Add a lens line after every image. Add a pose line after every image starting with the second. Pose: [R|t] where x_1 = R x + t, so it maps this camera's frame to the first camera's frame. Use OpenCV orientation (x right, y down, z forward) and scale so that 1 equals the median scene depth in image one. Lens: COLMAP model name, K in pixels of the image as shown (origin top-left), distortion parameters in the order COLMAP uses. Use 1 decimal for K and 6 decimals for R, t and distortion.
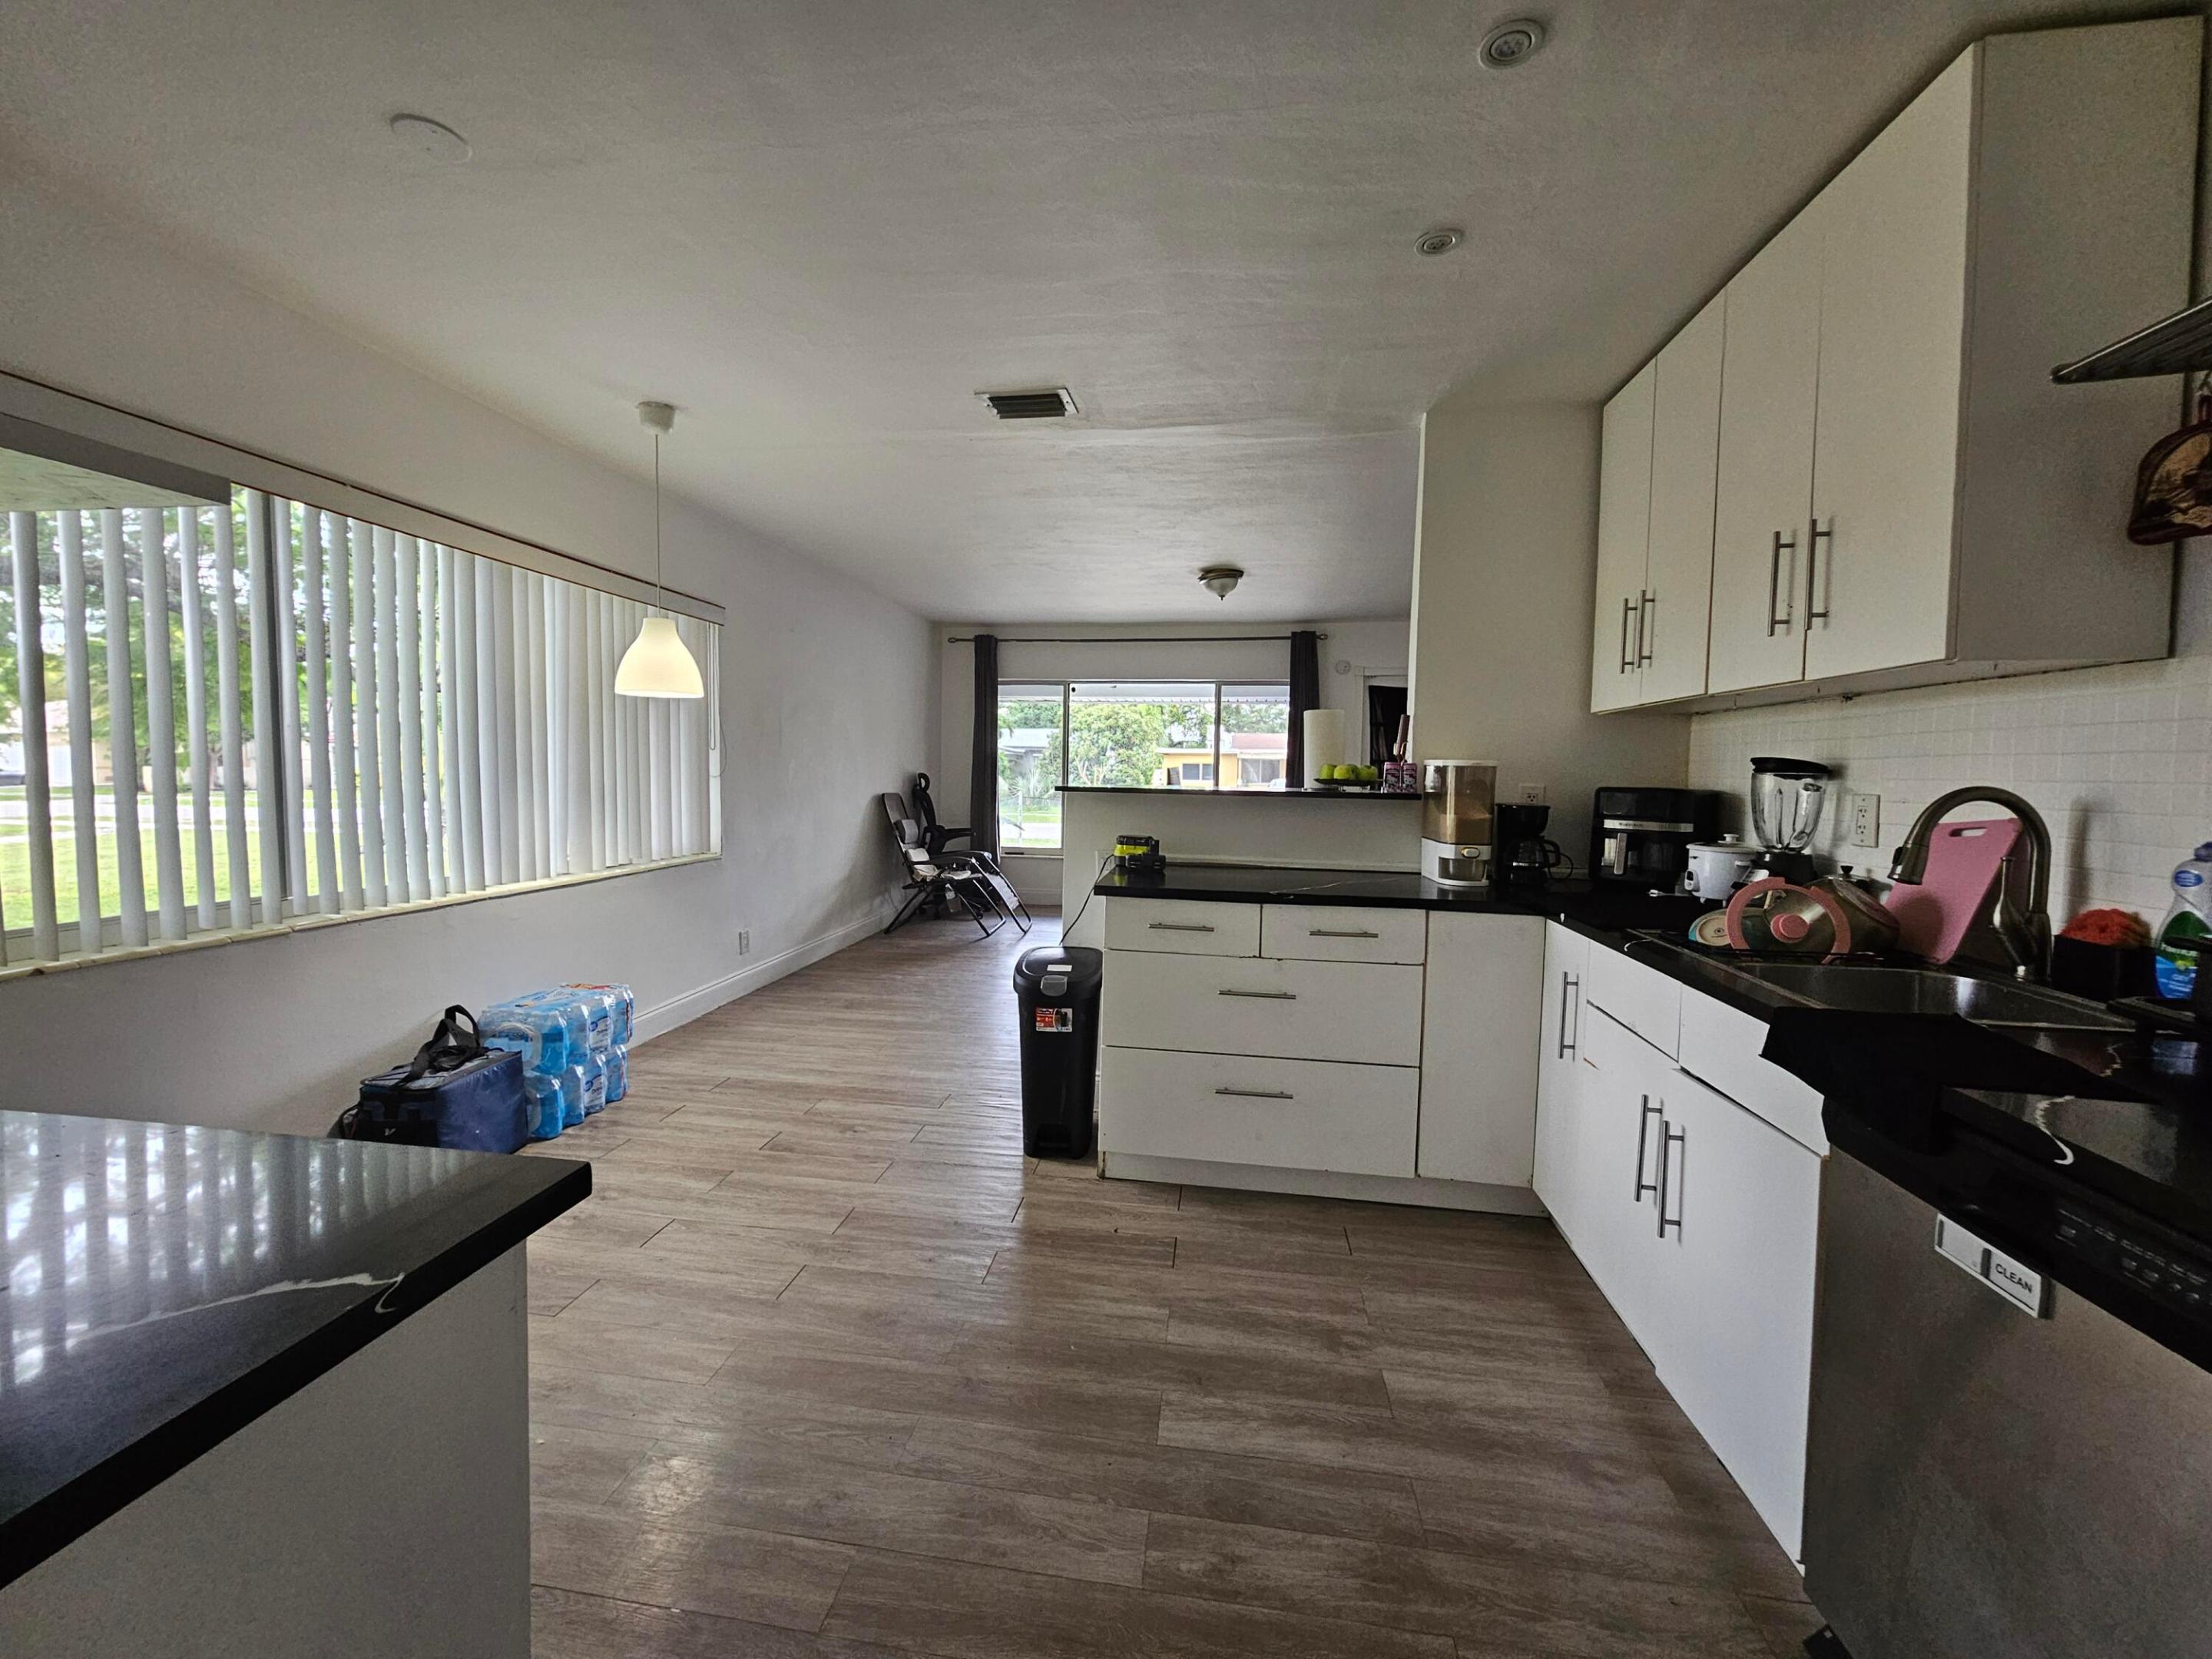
lens RADIAL K [[907.2, 0, 1100.7], [0, 907.2, 823.2], [0, 0, 1]] dist [-0.000260, 0.000006]
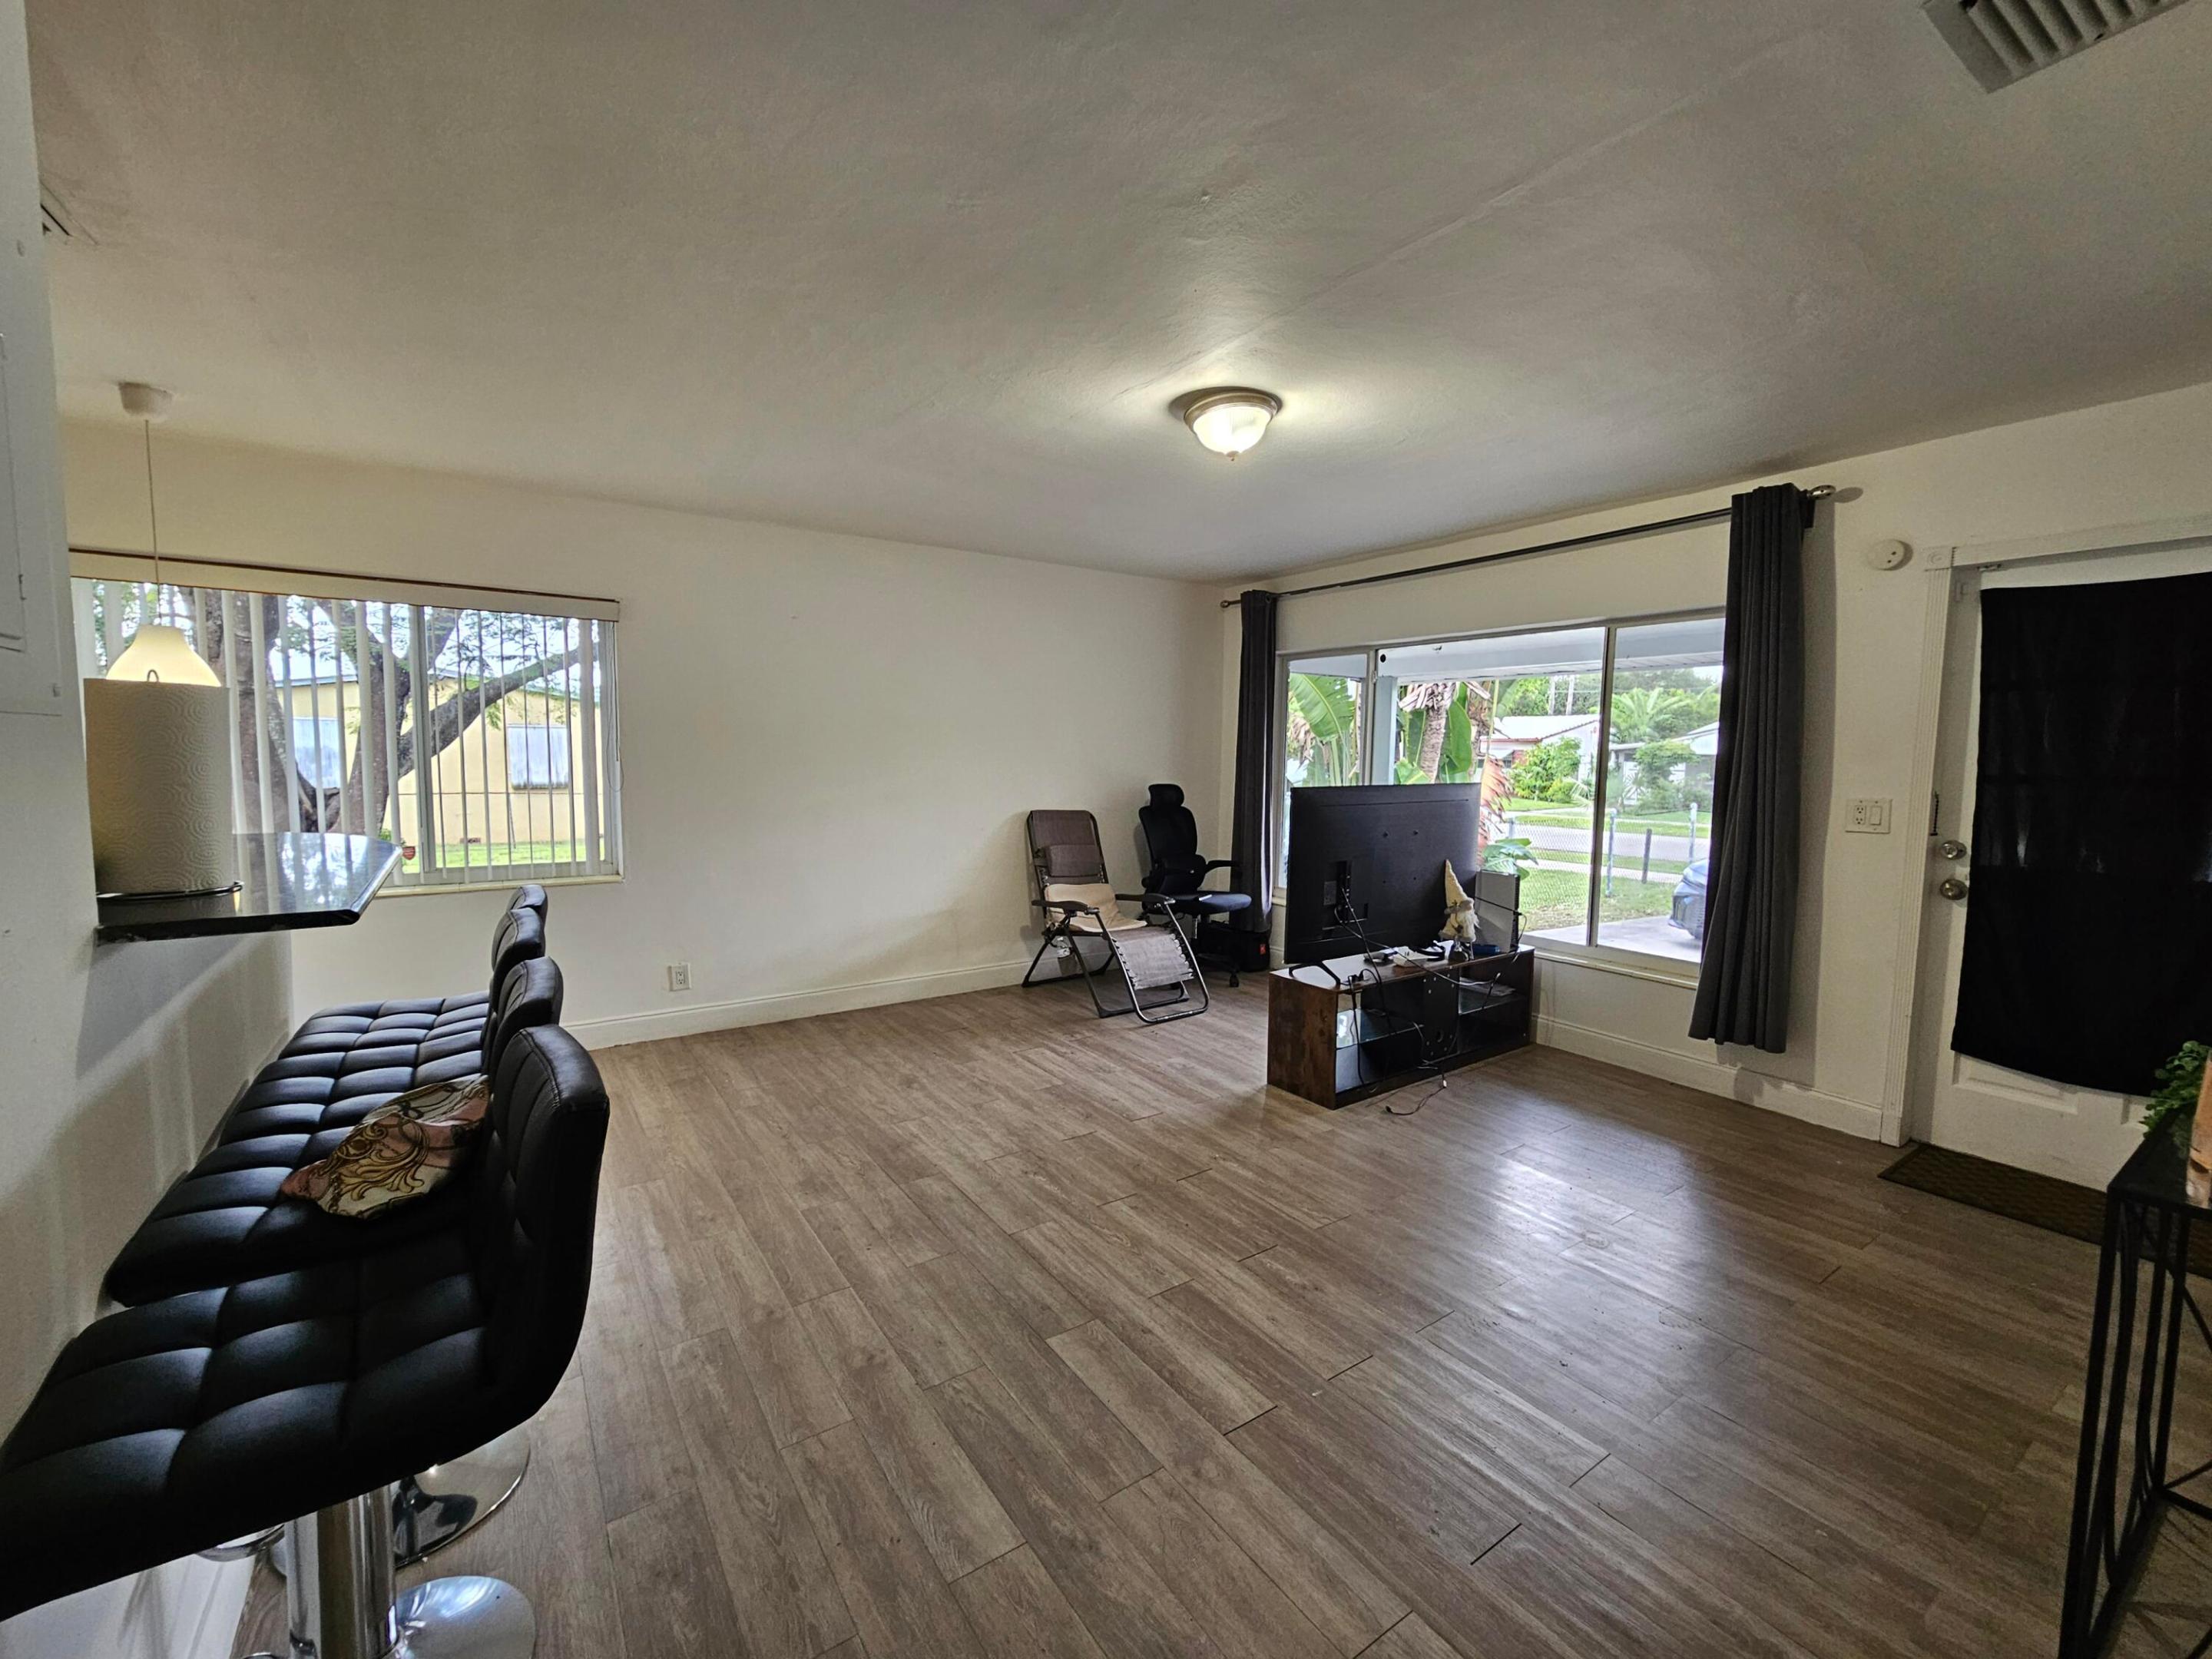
lens RADIAL K [[907.2, 0, 1104.7], [0, 907.2, 826.6], [0, 0, 1]] dist [-0.000260, 0.000006]
pose [[0.684470, 0.051718, -0.727204, 0.325477], [-0.045881, 0.998559, 0.027831, -0.036938], [0.727596, 0.014316, 0.685857, 0.421627]]
